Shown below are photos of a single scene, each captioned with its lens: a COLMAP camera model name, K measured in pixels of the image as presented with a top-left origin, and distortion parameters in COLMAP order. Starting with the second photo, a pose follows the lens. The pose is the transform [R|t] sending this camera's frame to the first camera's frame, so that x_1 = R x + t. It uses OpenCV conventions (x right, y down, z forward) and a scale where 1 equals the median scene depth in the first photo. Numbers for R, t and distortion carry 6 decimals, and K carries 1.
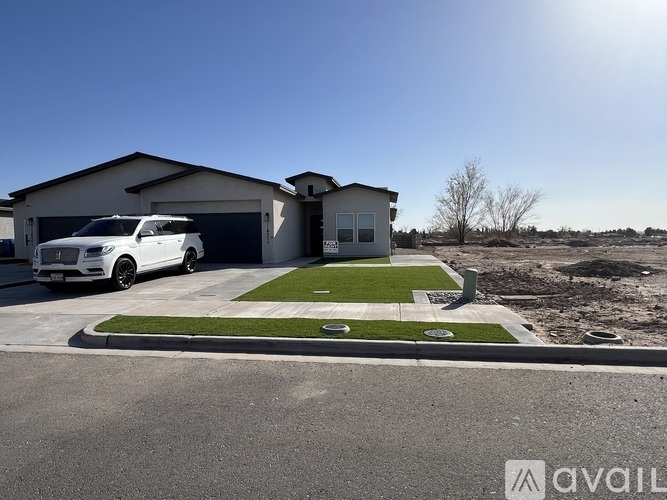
lens RADIAL K [[396.7, 0, 333.5], [0, 396.7, 250.0], [0, 0, 1]] dist [-0.000300, -0.000206]
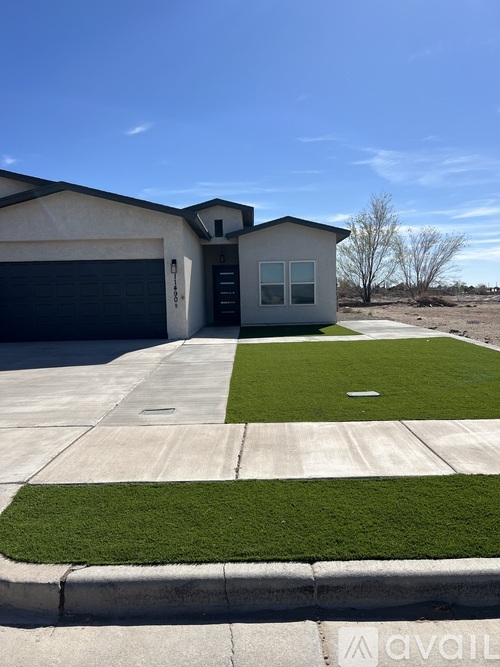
lens RADIAL K [[496.0, 0, 250.0], [0, 496.0, 333.5], [0, 0, 1]] dist [0.051631, -0.070641]
pose [[0.989274, -0.022661, 0.144302, -0.133175], [0.016777, 0.998982, 0.041864, -0.005237], [-0.145104, -0.038994, 0.988648, 0.155456]]
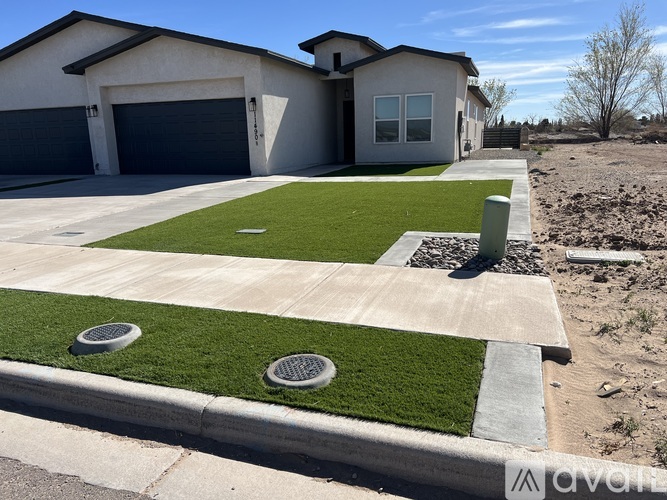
lens RADIAL K [[496.0, 0, 333.5], [0, 496.0, 250.0], [0, 0, 1]] dist [0.051631, -0.070641]
pose [[0.980928, 0.028667, -0.192247, 0.106678], [0.009574, 0.980737, 0.195096, -0.004355], [0.194137, -0.193216, 0.961758, 0.143094]]
